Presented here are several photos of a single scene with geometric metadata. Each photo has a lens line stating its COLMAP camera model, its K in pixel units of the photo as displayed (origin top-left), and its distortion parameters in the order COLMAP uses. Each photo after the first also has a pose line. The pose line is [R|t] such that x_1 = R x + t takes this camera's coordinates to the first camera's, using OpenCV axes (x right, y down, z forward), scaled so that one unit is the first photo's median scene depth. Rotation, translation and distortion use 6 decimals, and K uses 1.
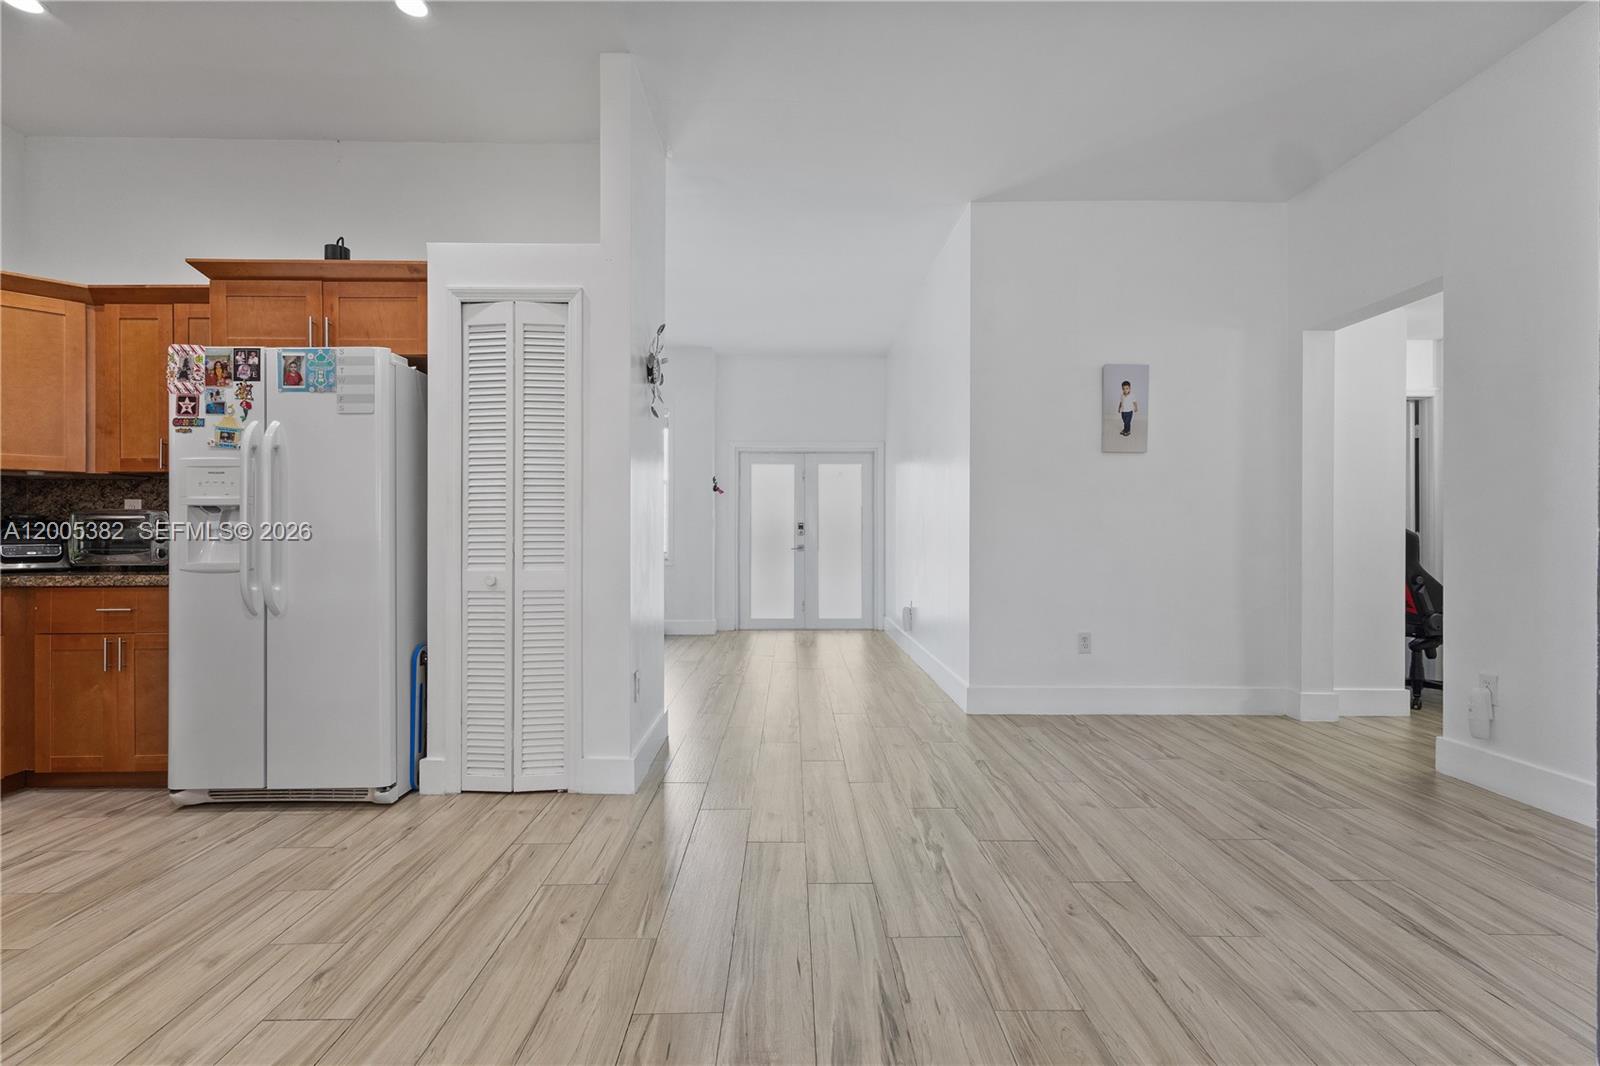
lens RADIAL K [[746.4, 0, 799.3], [0, 746.4, 537.1], [0, 0, 1]] dist [-0.005132, 0.000861]
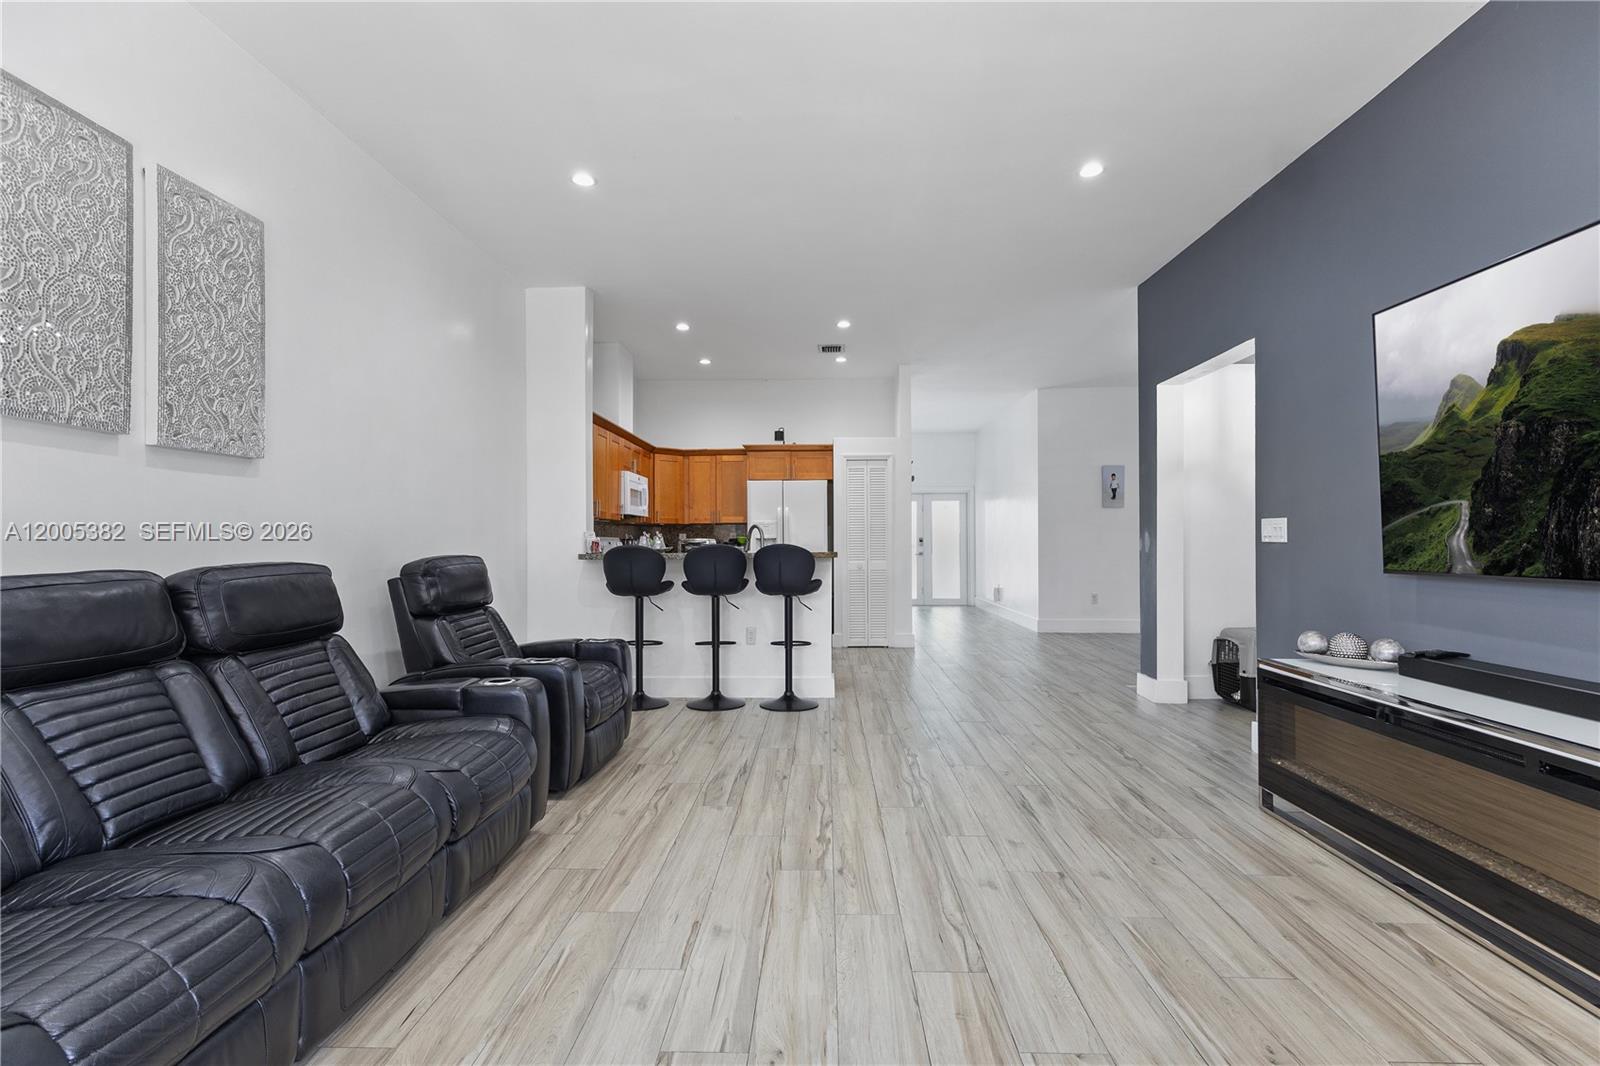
lens RADIAL K [[746.4, 0, 810.6], [0, 746.4, 526.8], [0, 0, 1]] dist [-0.005132, 0.000861]
pose [[0.999312, -0.006149, -0.036574, -0.172218], [0.005270, 0.999696, -0.024089, -0.006377], [0.036711, 0.023880, 0.999041, -0.574471]]
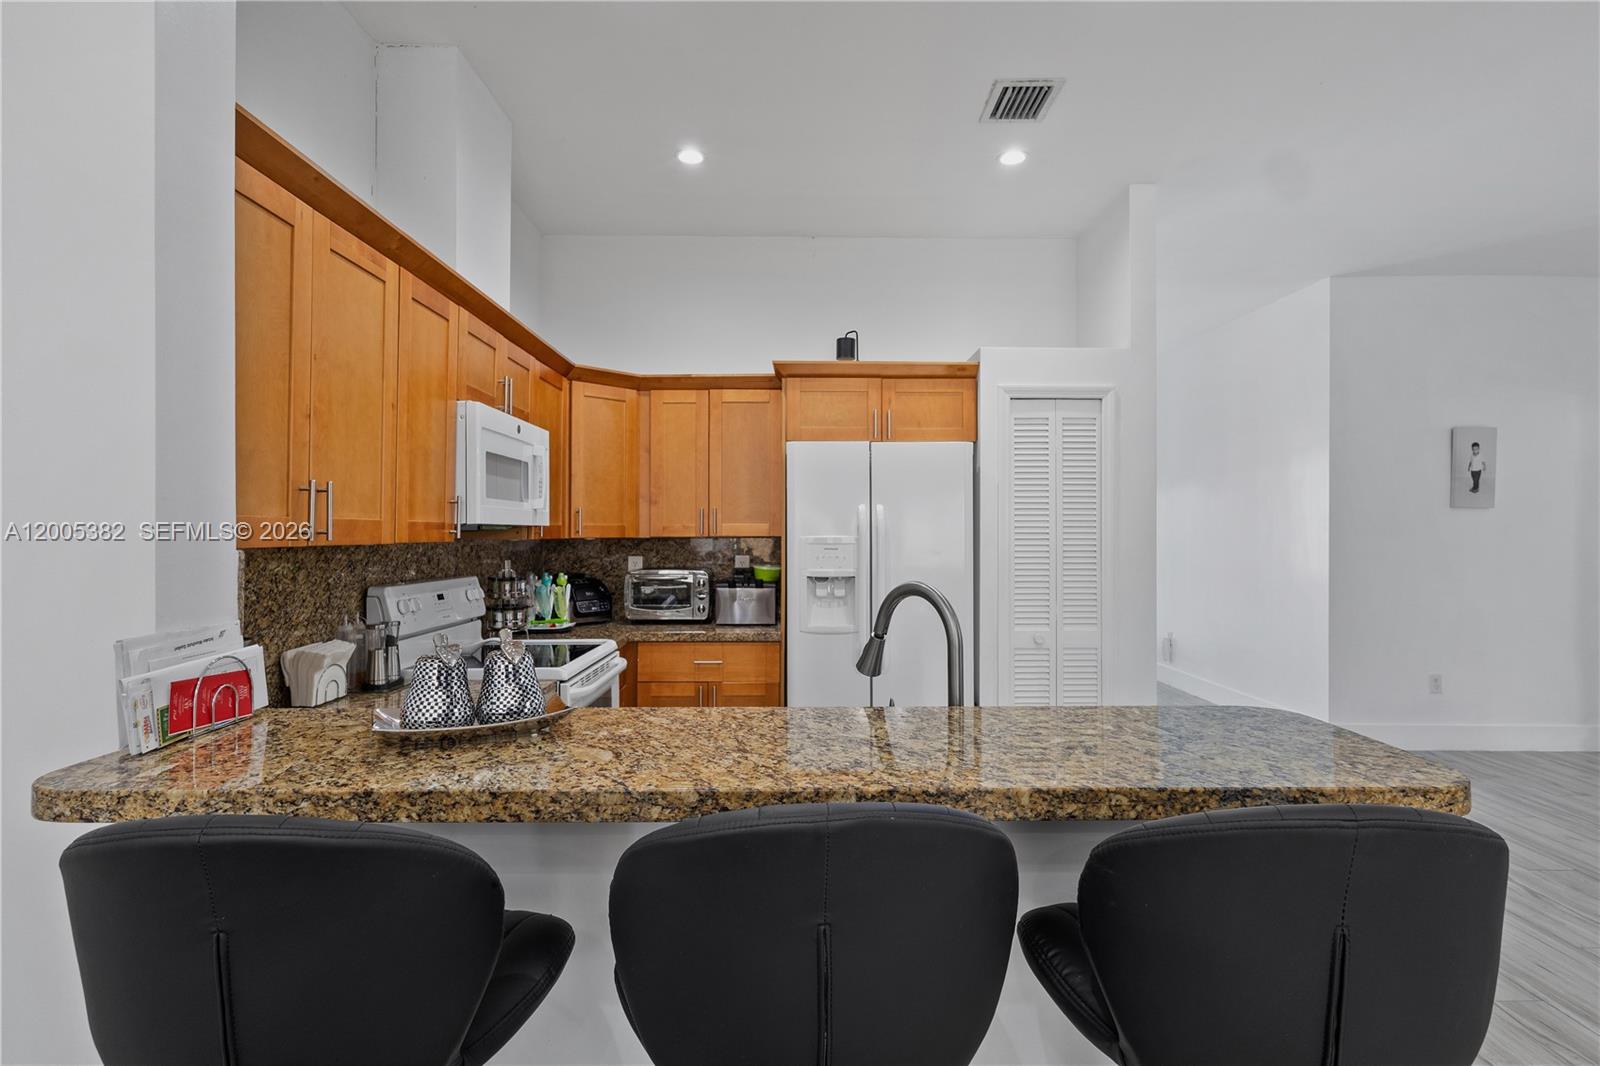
lens RADIAL K [[804.1, 0, 792.3], [0, 804.1, 535.0], [0, 0, 1]] dist [-0.013224, -0.000194]
pose [[0.999790, 0.004197, -0.020075, -0.270448], [-0.004189, 0.999991, 0.000436, -0.036048], [0.020077, -0.000352, 0.999798, -0.090375]]
